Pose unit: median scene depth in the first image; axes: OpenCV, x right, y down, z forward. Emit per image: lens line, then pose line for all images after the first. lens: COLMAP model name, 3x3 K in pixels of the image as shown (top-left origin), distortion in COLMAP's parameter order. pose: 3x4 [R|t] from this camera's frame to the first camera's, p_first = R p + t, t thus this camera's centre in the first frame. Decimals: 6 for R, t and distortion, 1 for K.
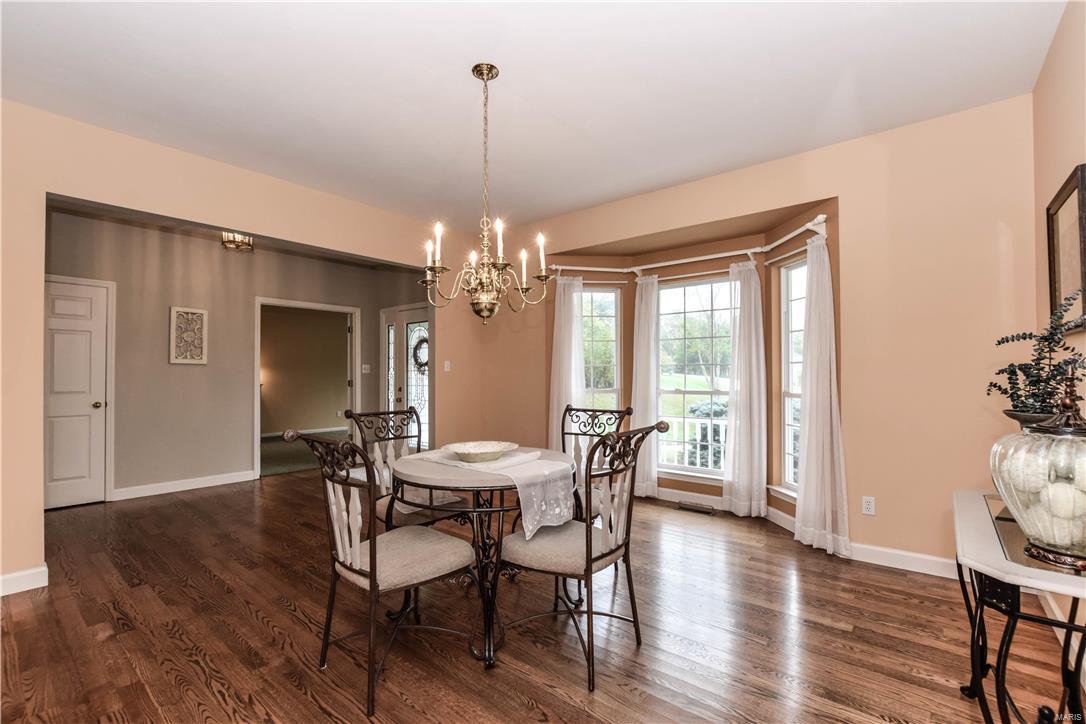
lens RADIAL K [[506.3, 0, 543.6], [0, 506.3, 367.5], [0, 0, 1]] dist [-0.007742, 0.000244]
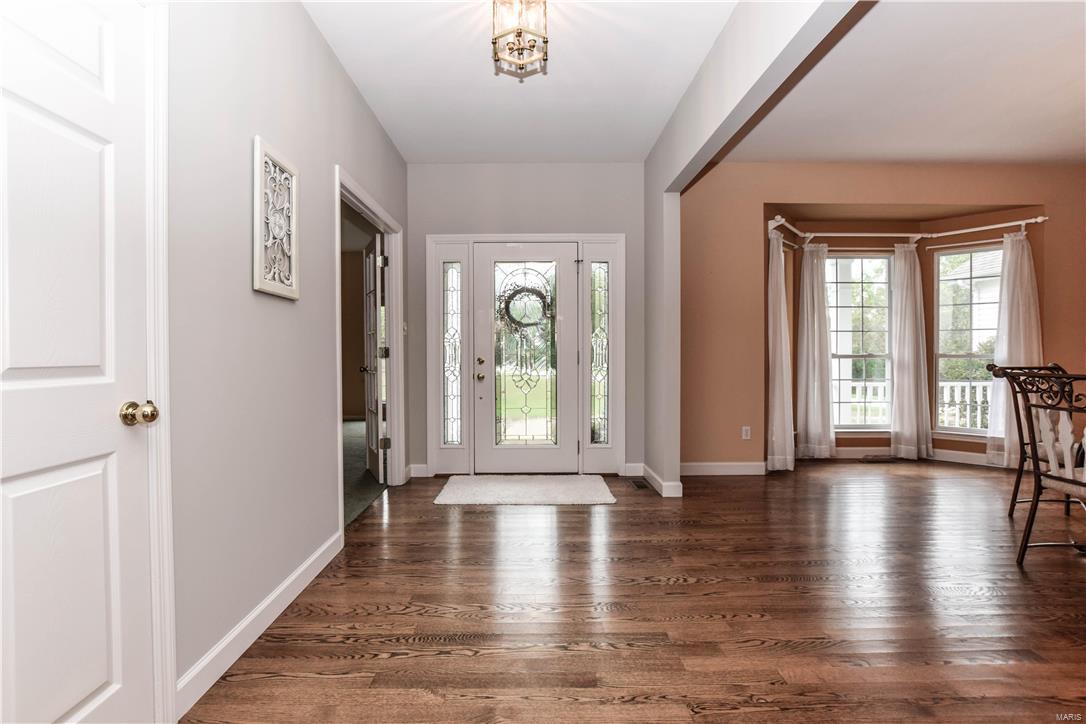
lens RADIAL K [[477.9, 0, 543.0], [0, 477.9, 362.0], [0, 0, 1]] dist [-0.008956, 0.000269]
pose [[0.747995, -0.011638, 0.663602, -1.214880], [-0.005574, 0.999701, 0.023815, 0.054178], [-0.663681, -0.021513, 0.747706, 0.917505]]
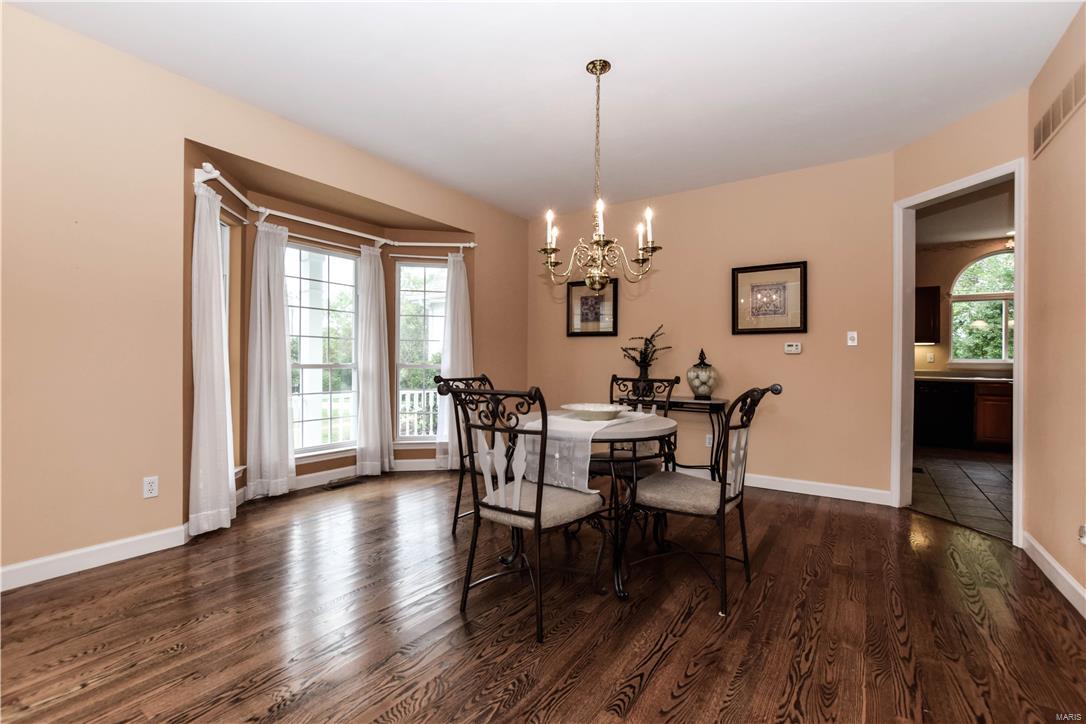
lens RADIAL K [[477.9, 0, 543.0], [0, 477.9, 362.0], [0, 0, 1]] dist [-0.008956, 0.000269]
pose [[-0.122849, -0.001018, 0.992425, -0.864800], [-0.020518, 0.999788, -0.001514, 0.045876], [-0.992213, -0.020549, -0.122844, 0.944465]]
